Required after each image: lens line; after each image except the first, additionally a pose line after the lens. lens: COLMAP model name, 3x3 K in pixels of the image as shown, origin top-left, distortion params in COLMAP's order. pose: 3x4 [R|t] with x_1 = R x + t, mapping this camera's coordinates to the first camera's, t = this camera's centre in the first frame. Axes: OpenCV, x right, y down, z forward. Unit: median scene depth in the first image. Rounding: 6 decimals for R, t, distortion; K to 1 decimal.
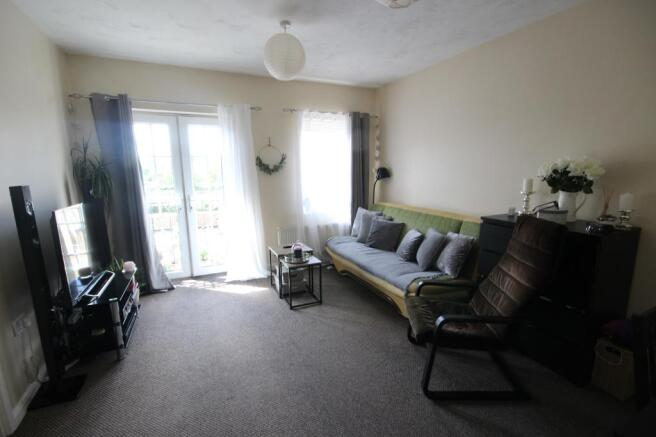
lens RADIAL K [[298.9, 0, 328.7], [0, 298.9, 222.5], [0, 0, 1]] dist [-0.002186, -0.000913]
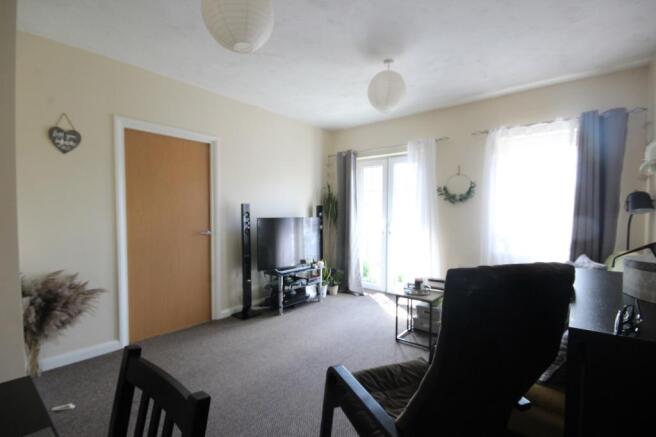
lens RADIAL K [[298.9, 0, 328.2], [0, 298.9, 218.3], [0, 0, 1]] dist [-0.002186, -0.000913]
pose [[0.454405, 0.030309, -0.890279, 0.481510], [-0.154134, 0.987021, -0.045069, -0.014665], [0.877359, 0.157702, 0.453179, 0.245683]]
